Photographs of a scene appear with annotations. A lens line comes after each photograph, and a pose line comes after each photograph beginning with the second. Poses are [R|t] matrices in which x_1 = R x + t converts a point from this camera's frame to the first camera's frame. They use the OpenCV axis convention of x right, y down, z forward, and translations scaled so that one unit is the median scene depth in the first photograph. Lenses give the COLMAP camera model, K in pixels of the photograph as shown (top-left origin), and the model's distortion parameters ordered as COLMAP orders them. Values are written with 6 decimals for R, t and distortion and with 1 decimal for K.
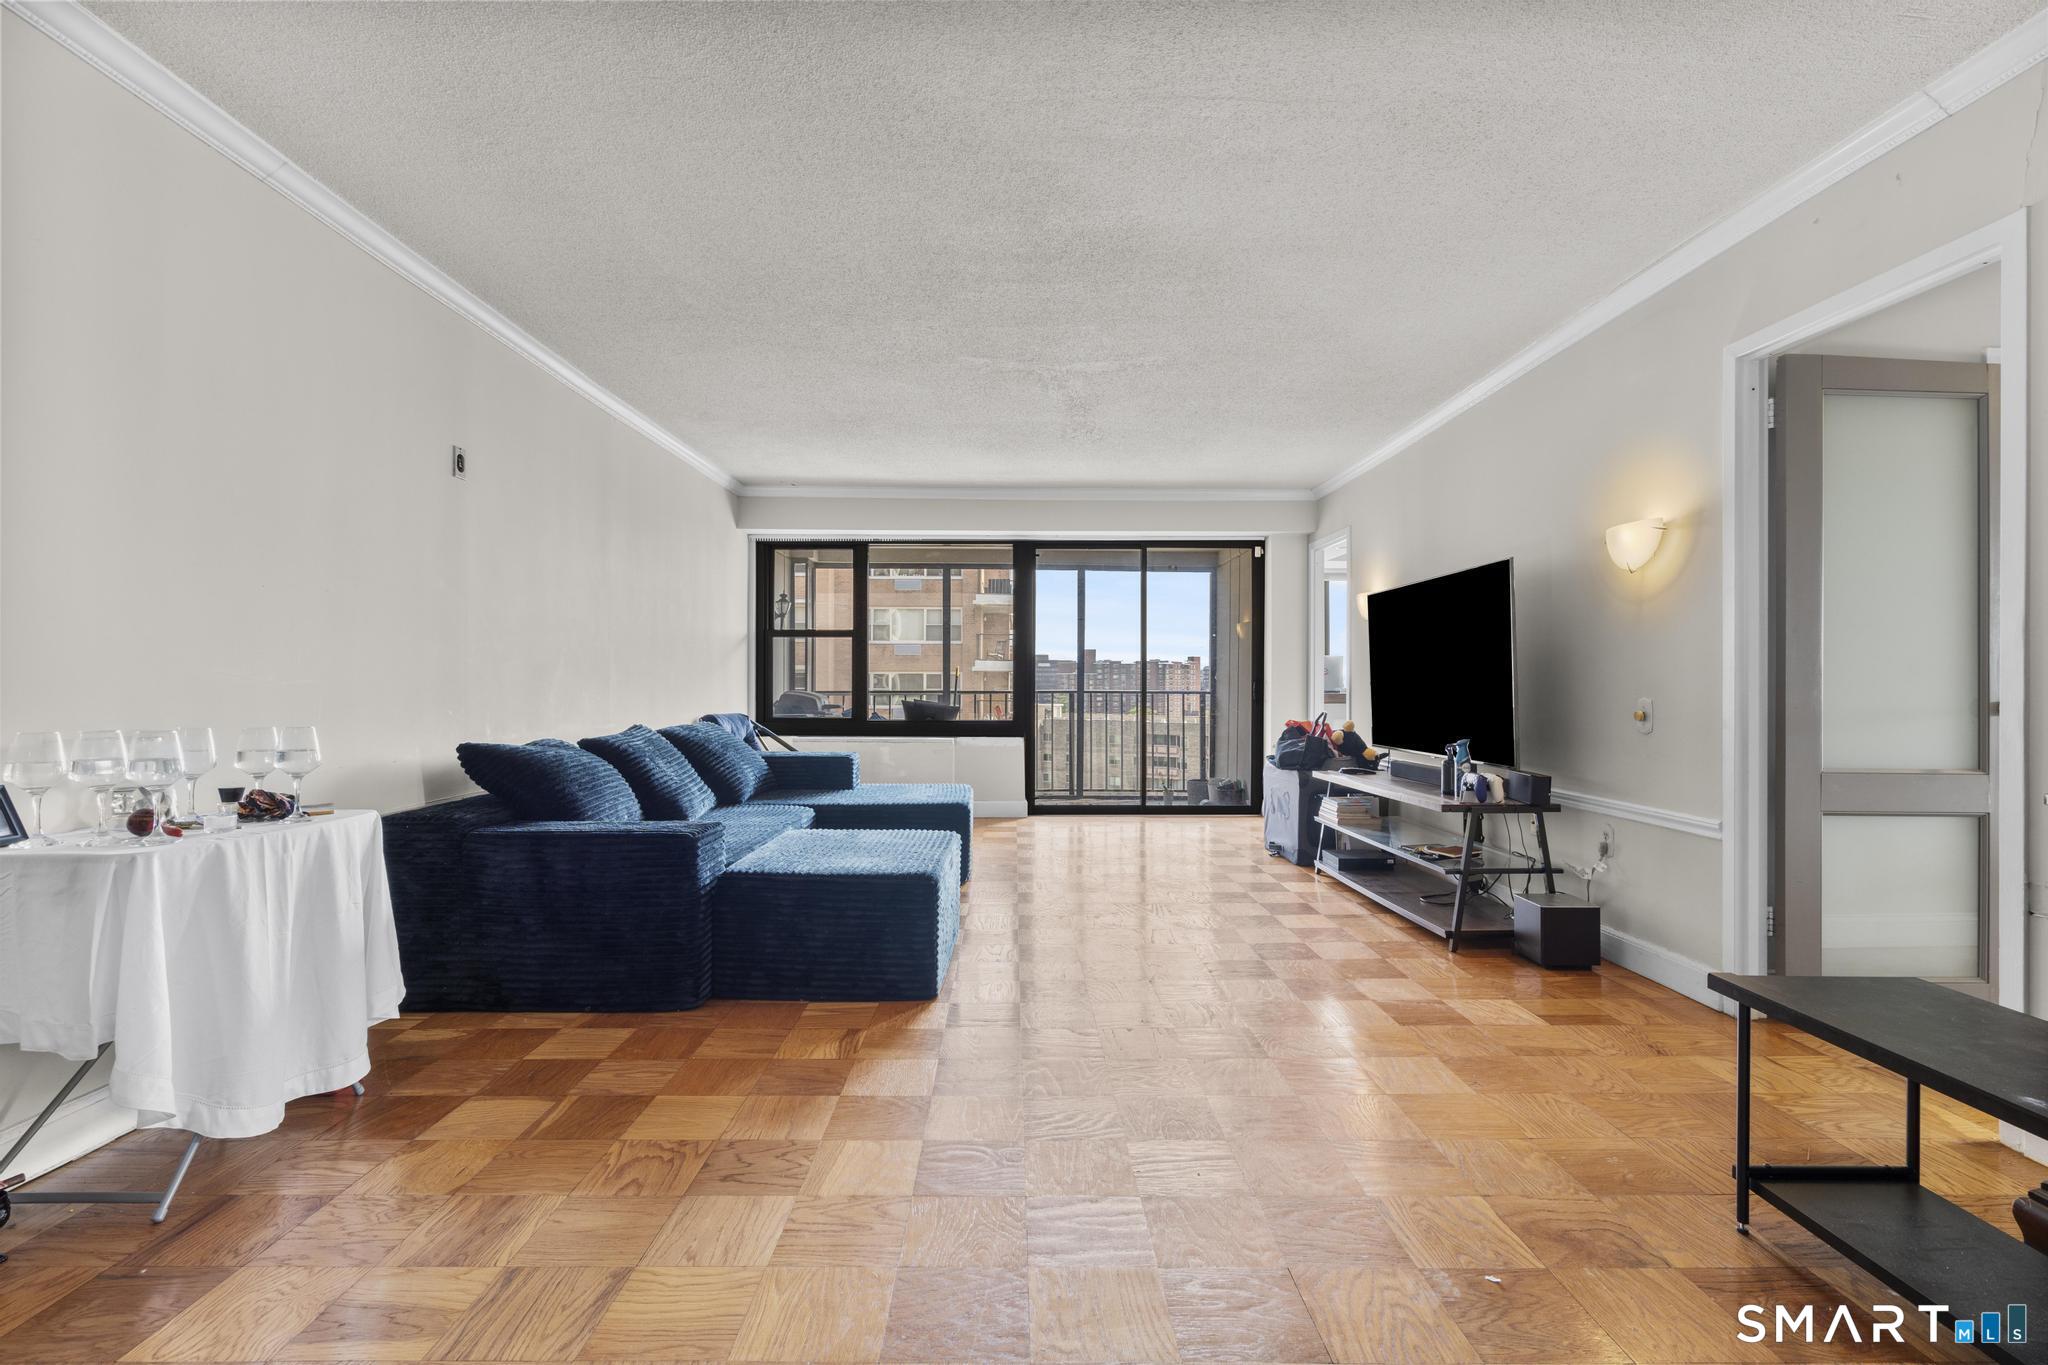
lens RADIAL K [[919.4, 0, 1019.6], [0, 919.4, 677.3], [0, 0, 1]] dist [-0.007504, 0.003316]
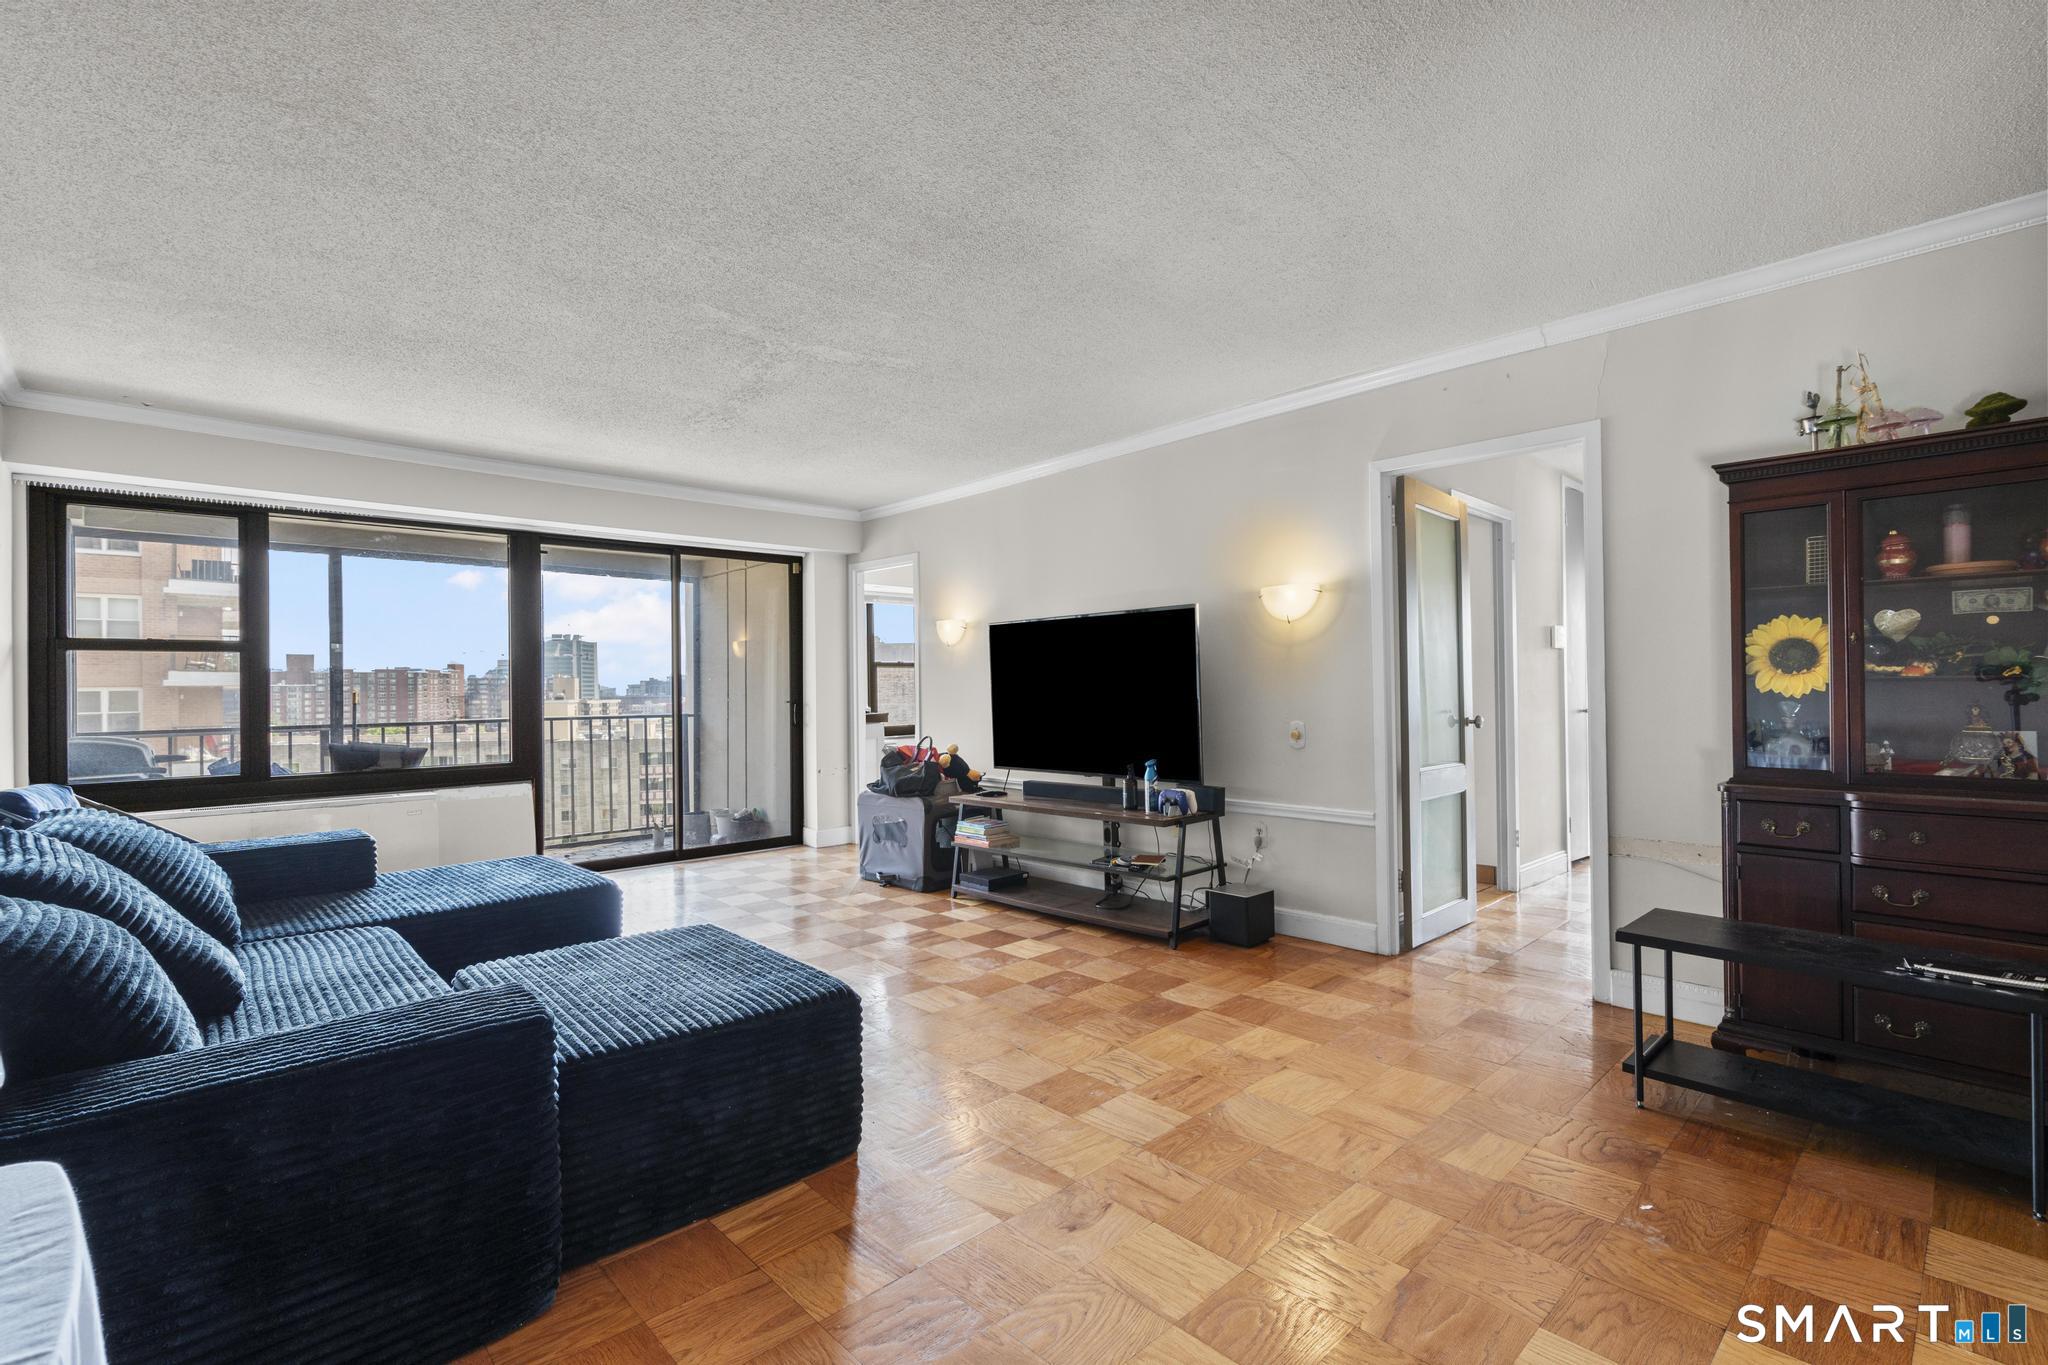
lens RADIAL K [[919.4, 0, 1015.5], [0, 919.4, 680.4], [0, 0, 1]] dist [-0.007504, 0.003316]
pose [[0.737329, -0.007376, 0.675494, -0.293422], [0.010503, 0.999945, -0.000545, -0.023476], [-0.675453, 0.007497, 0.737365, 0.195897]]
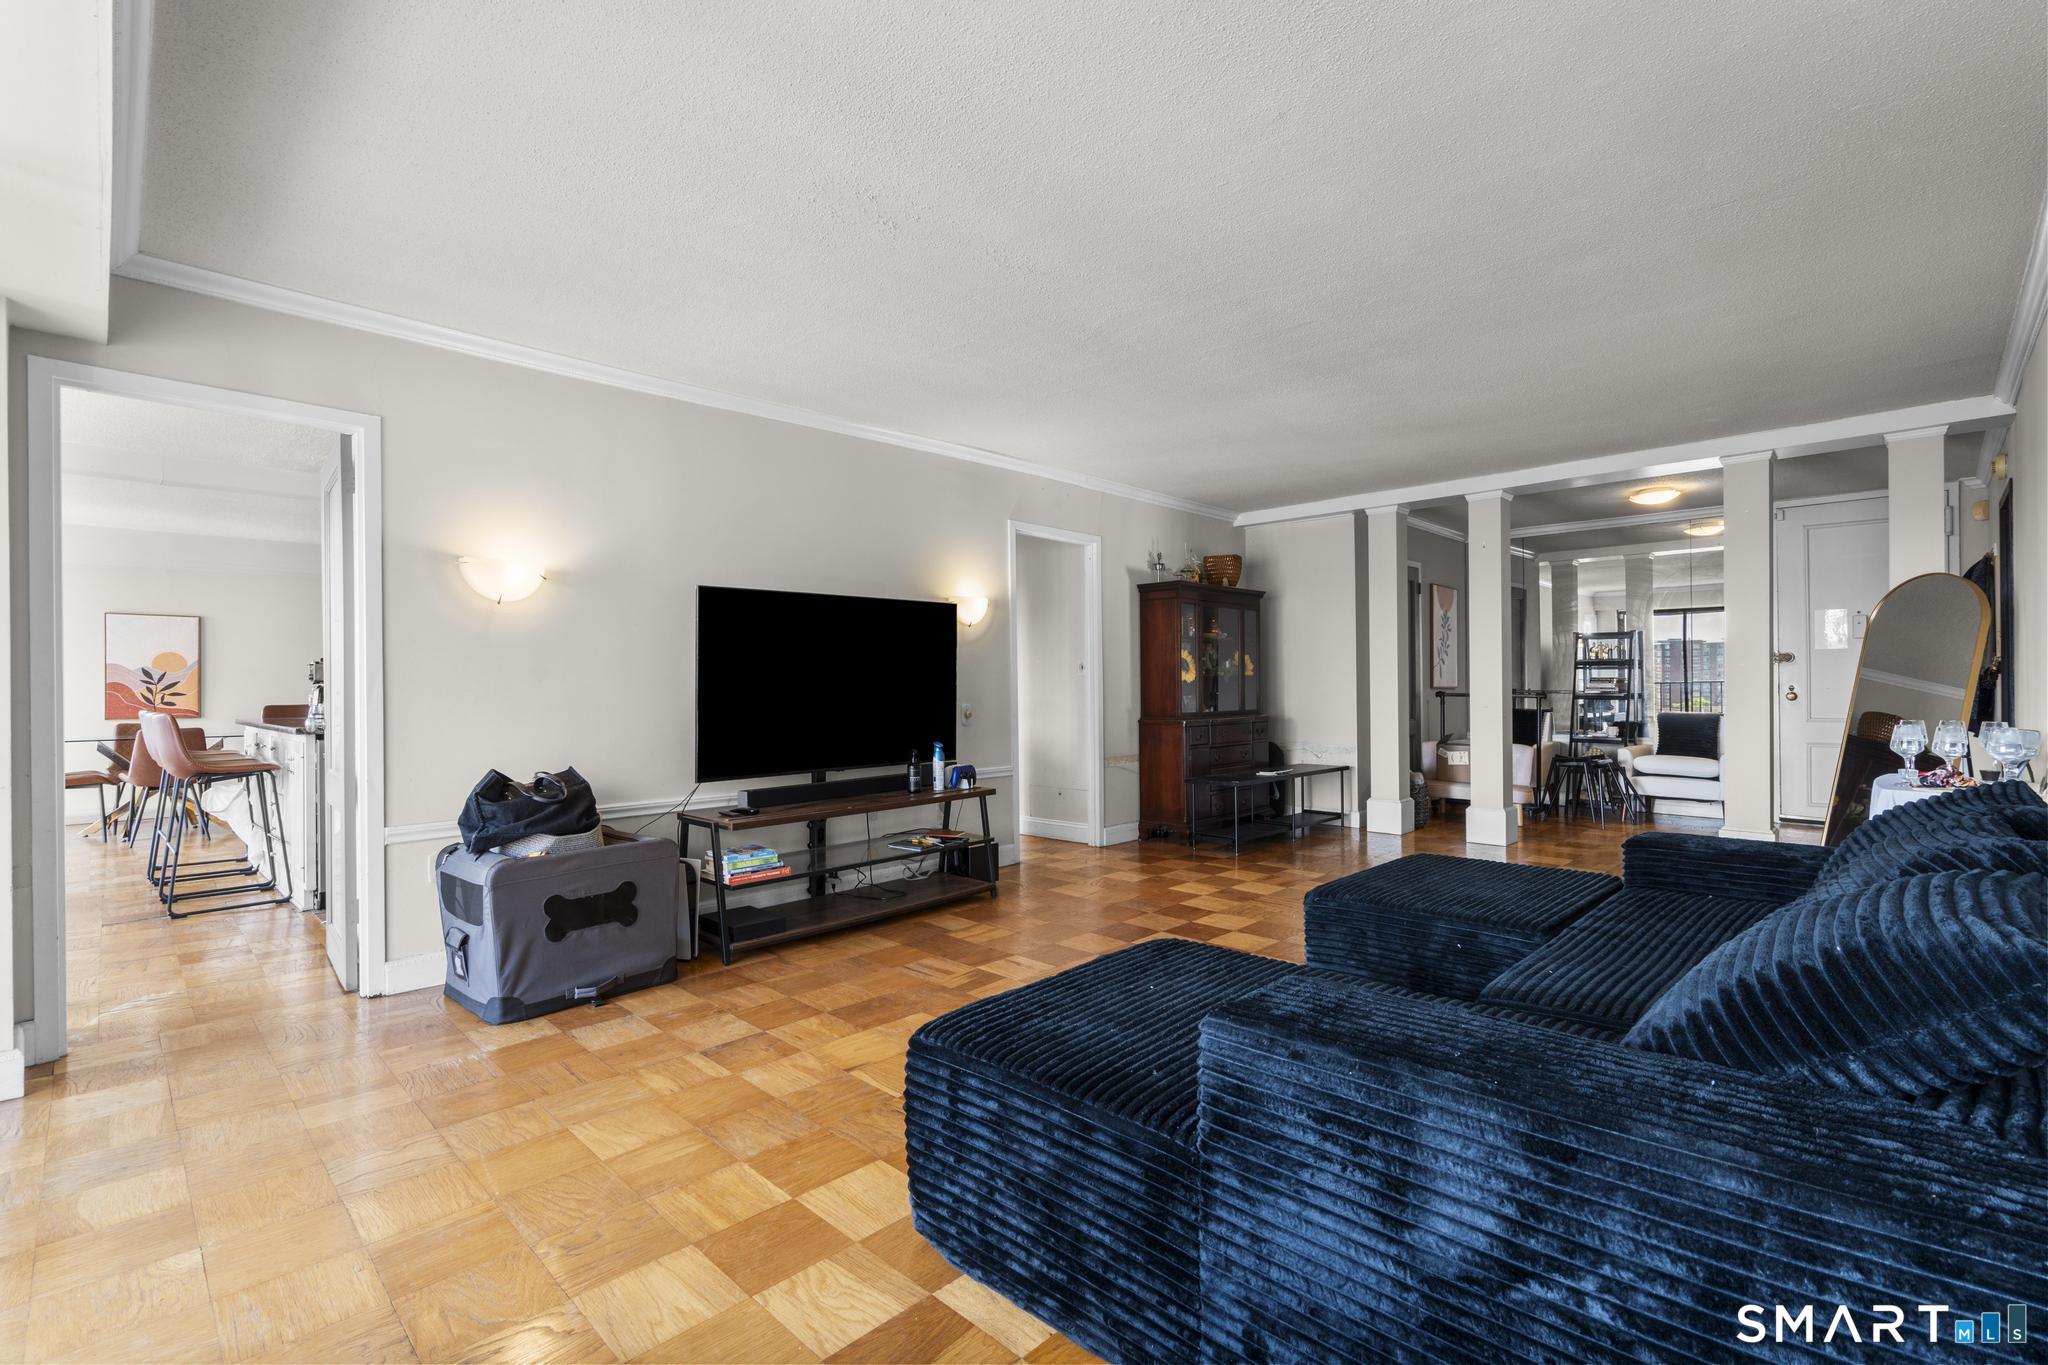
lens RADIAL K [[919.4, 0, 1011.9], [0, 919.4, 691.5], [0, 0, 1]] dist [-0.007504, 0.003316]
pose [[-0.713287, -0.001817, 0.700870, -0.323184], [0.001124, 0.999992, 0.003737, -0.004225], [-0.700871, 0.003453, -0.713279, 1.293272]]
